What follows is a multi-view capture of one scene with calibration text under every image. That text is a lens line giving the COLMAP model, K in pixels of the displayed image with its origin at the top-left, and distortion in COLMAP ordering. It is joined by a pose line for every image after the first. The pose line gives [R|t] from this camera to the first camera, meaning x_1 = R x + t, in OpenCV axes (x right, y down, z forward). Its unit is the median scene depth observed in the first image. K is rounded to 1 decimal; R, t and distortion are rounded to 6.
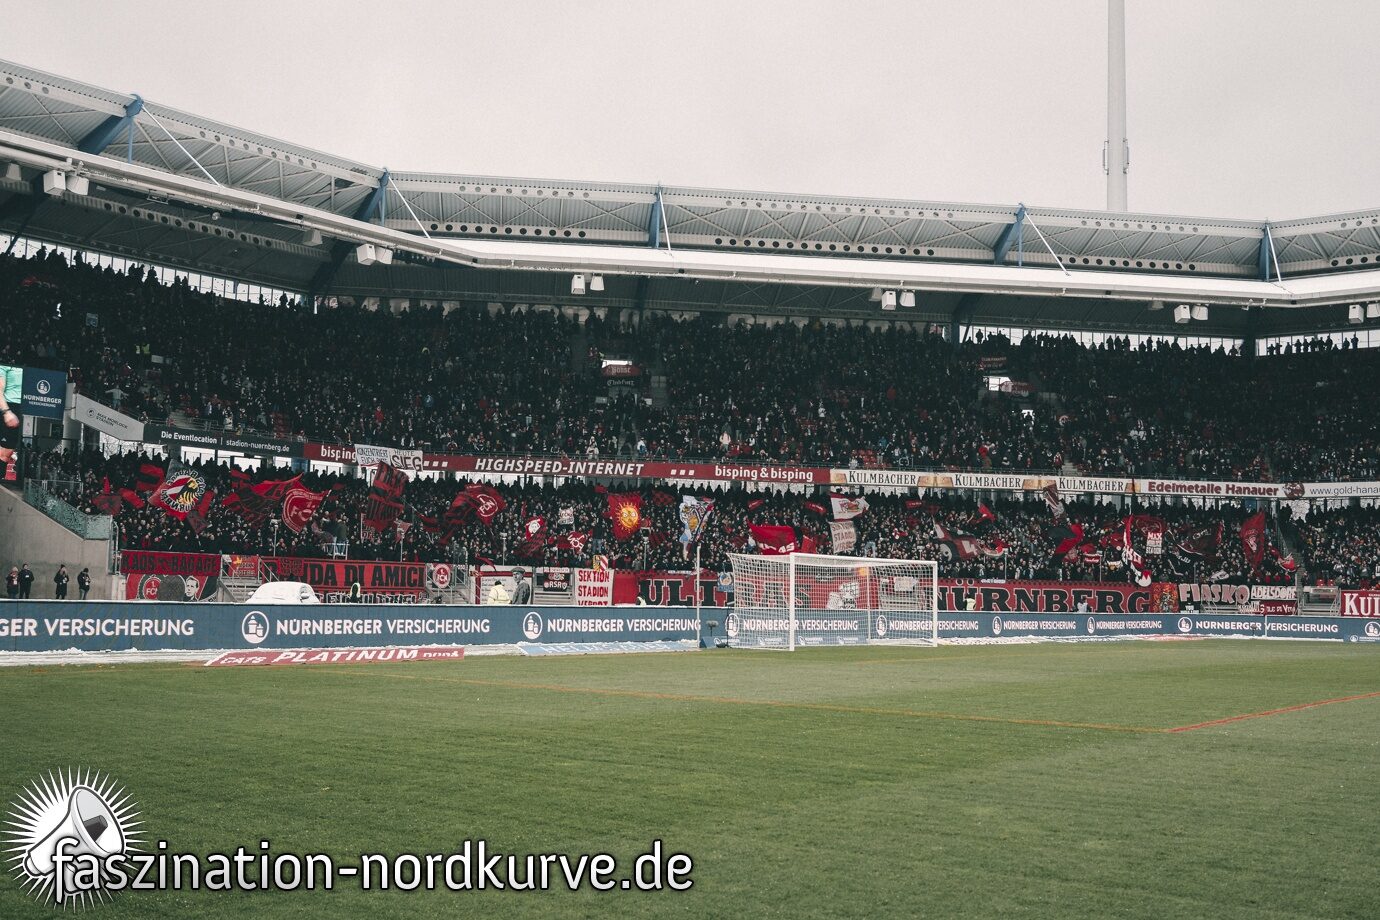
lens RADIAL K [[1949.5, 0, 622.2], [0, 1949.5, 336.3], [0, 0, 1]] dist [-0.041147, -0.061187]
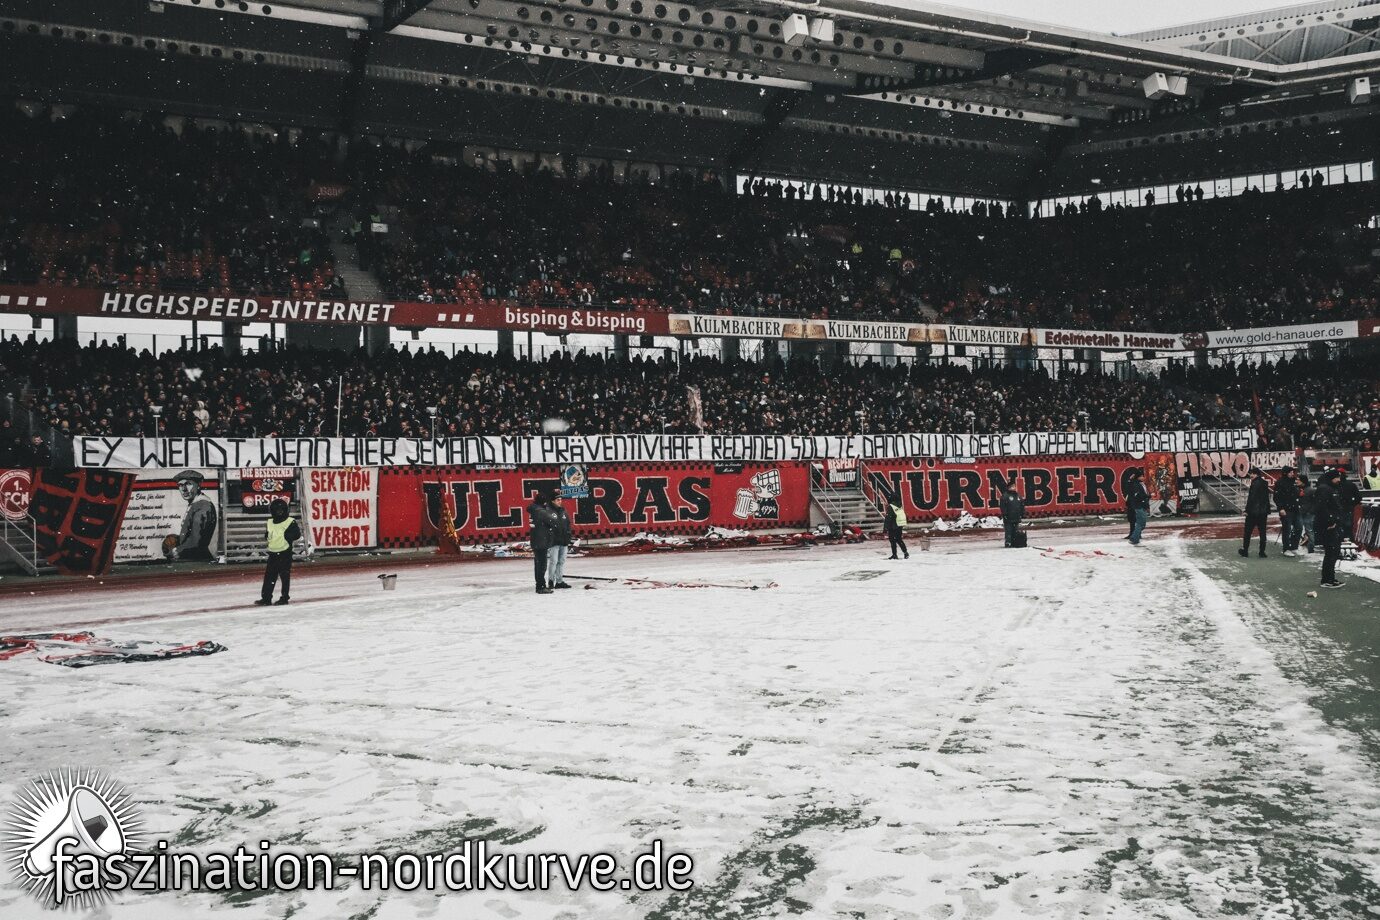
lens RADIAL K [[1200.7, 0, 690.0], [0, 1200.7, 460.0], [0, 0, 1]] dist [-0.003257, 0.011296]
pose [[0.941422, -0.042275, 0.334571, -0.031298], [0.006602, 0.994232, 0.107051, 0.074583], [-0.337167, -0.098571, 0.936270, 0.594185]]
